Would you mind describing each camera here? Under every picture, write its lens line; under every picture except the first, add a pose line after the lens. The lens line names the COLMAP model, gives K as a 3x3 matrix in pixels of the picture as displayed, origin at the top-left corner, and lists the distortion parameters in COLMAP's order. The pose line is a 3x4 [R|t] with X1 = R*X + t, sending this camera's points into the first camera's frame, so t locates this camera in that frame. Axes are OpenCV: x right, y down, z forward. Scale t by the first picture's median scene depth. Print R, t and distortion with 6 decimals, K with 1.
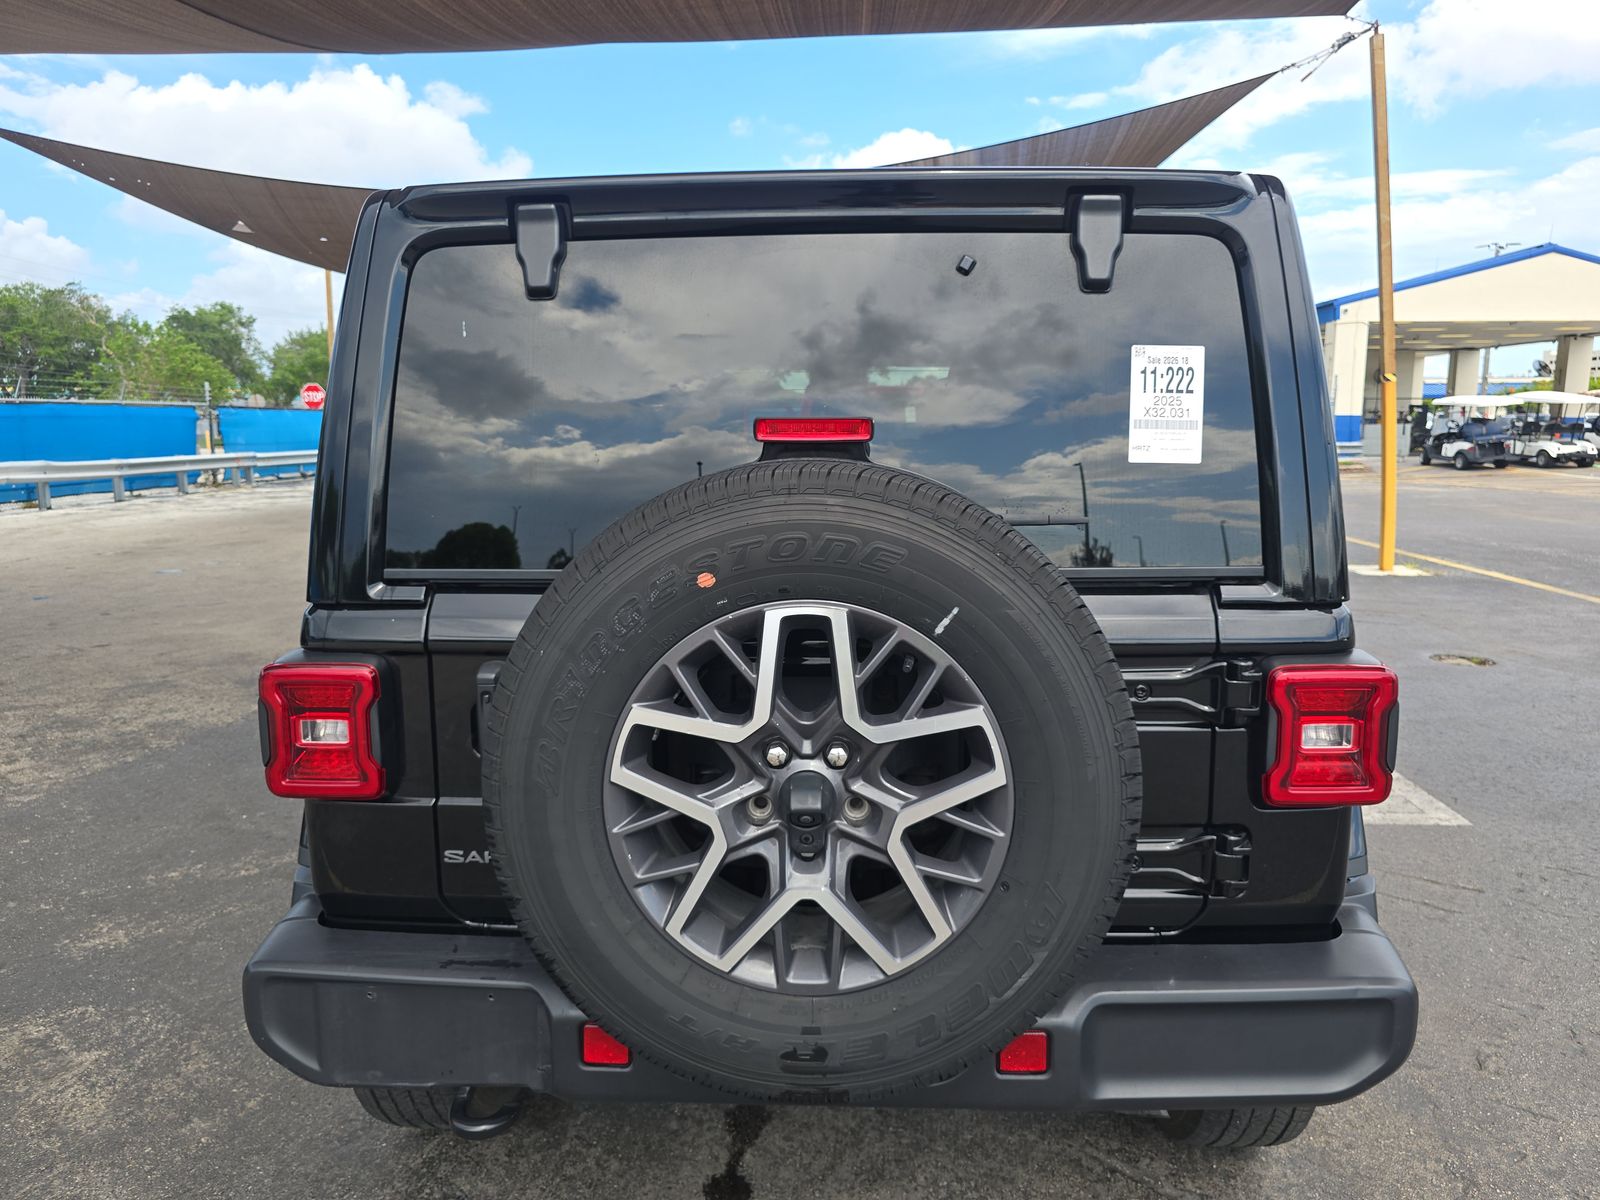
lens RADIAL K [[1114.0, 0, 800.0], [0, 1114.0, 600.0], [0, 0, 1]] dist [0.007570, -0.001756]
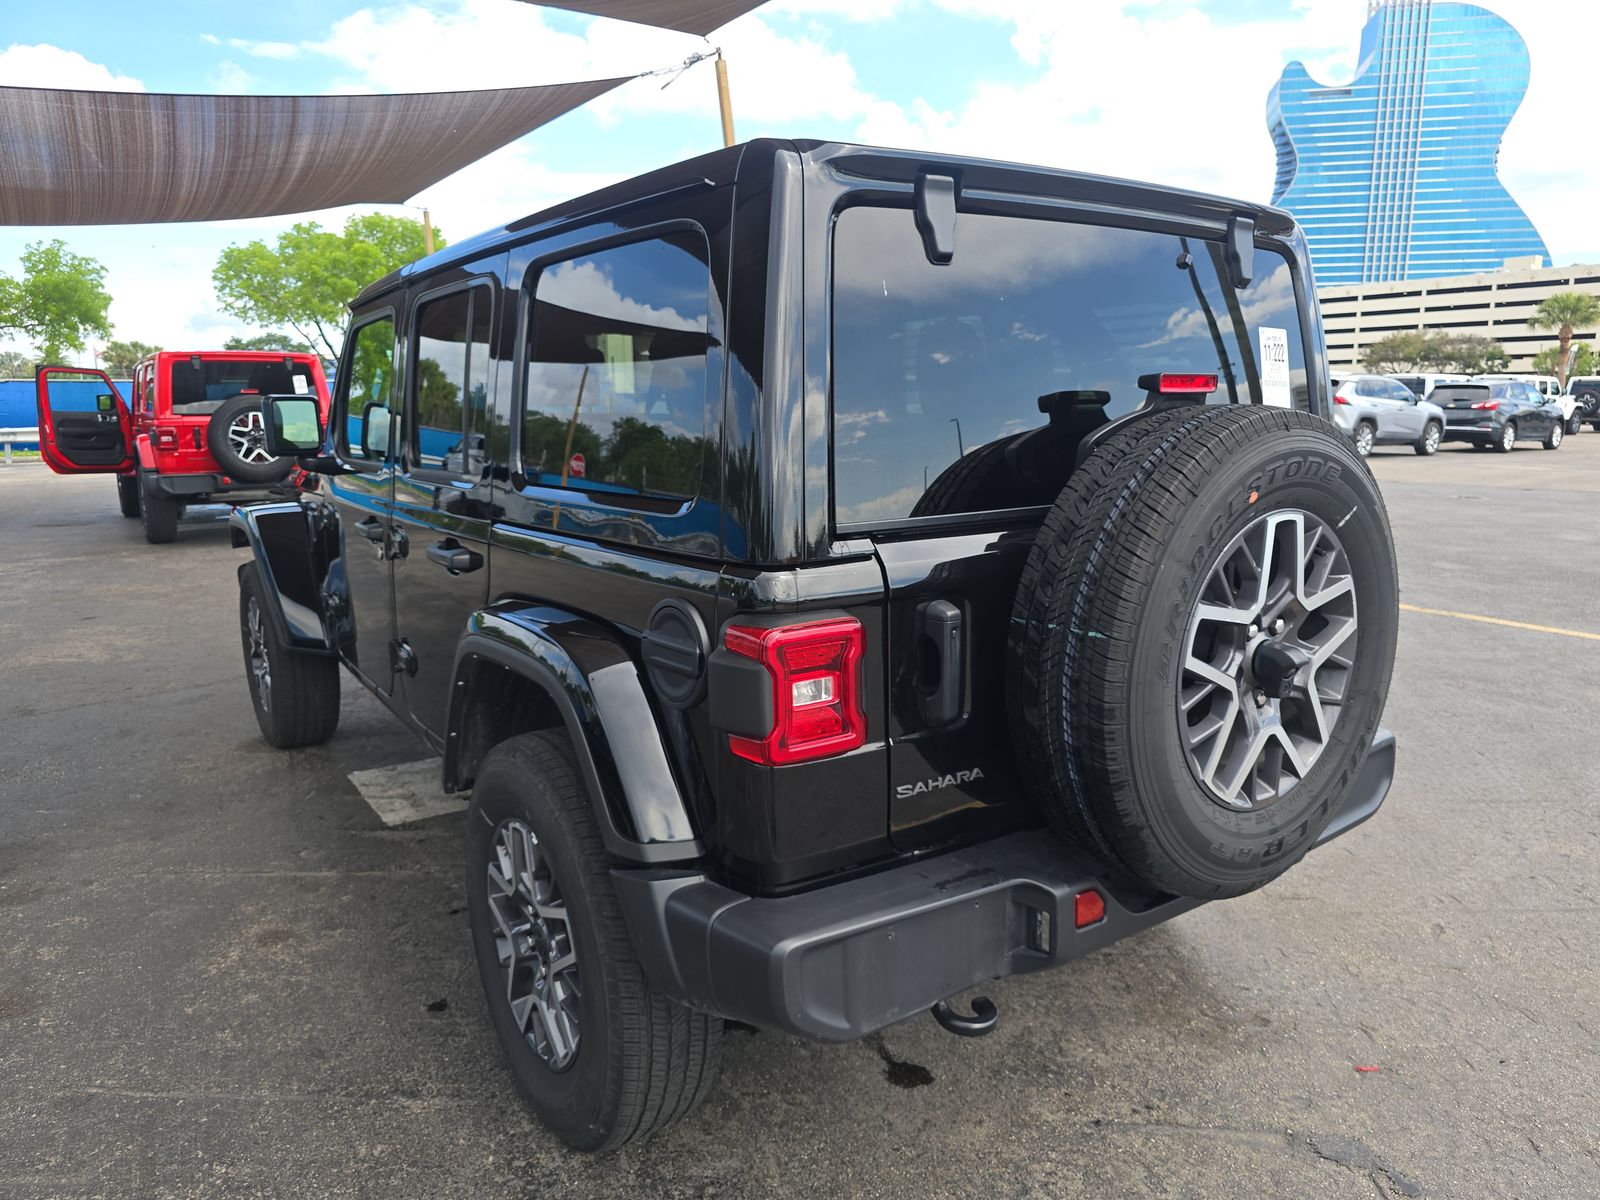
lens RADIAL K [[1114.0, 0, 800.0], [0, 1114.0, 600.0], [0, 0, 1]] dist [0.007570, -0.001756]
pose [[0.795175, -0.112808, 0.595794, -1.046095], [0.099638, 0.993495, 0.055128, -0.019074], [-0.598137, 0.015528, 0.801243, 0.221558]]
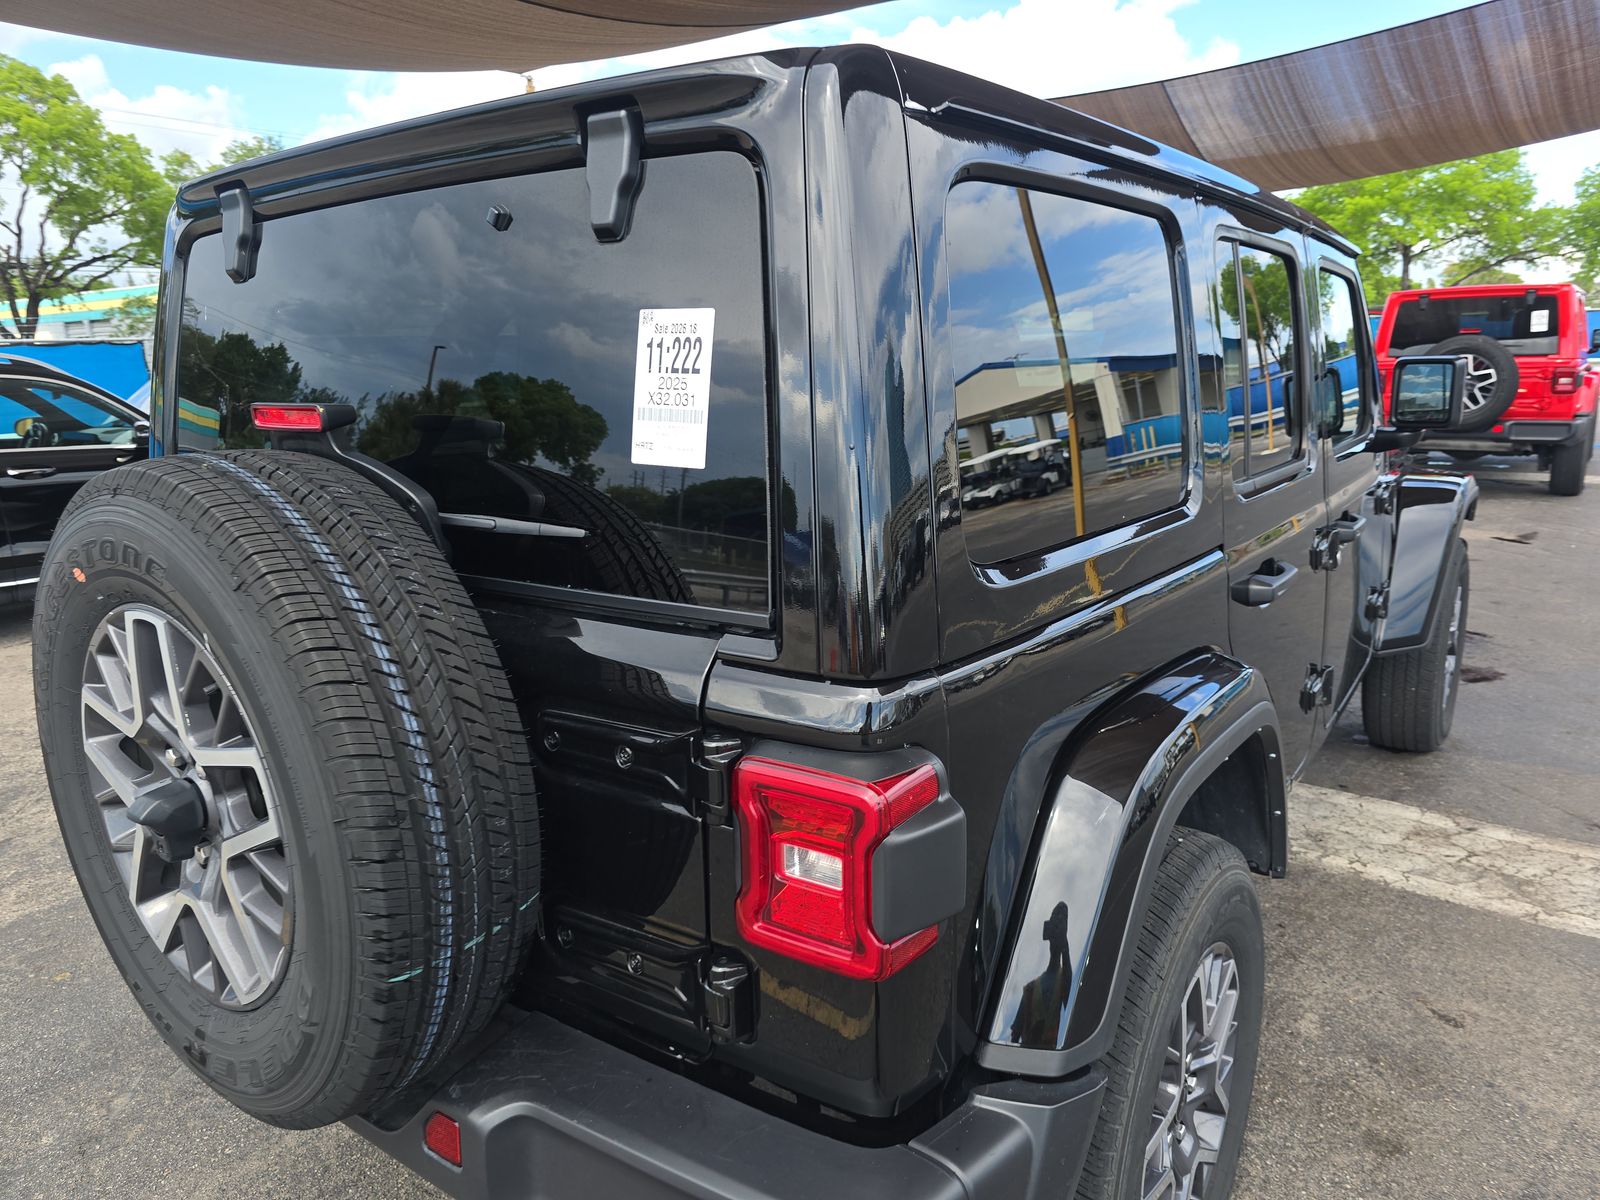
lens RADIAL K [[1114.0, 0, 800.0], [0, 1114.0, 600.0], [0, 0, 1]] dist [0.007570, -0.001756]
pose [[0.842783, 0.109661, -0.526964, 0.817164], [-0.068696, 0.992934, 0.096763, -0.112413], [0.533852, -0.045349, 0.844361, 0.405036]]
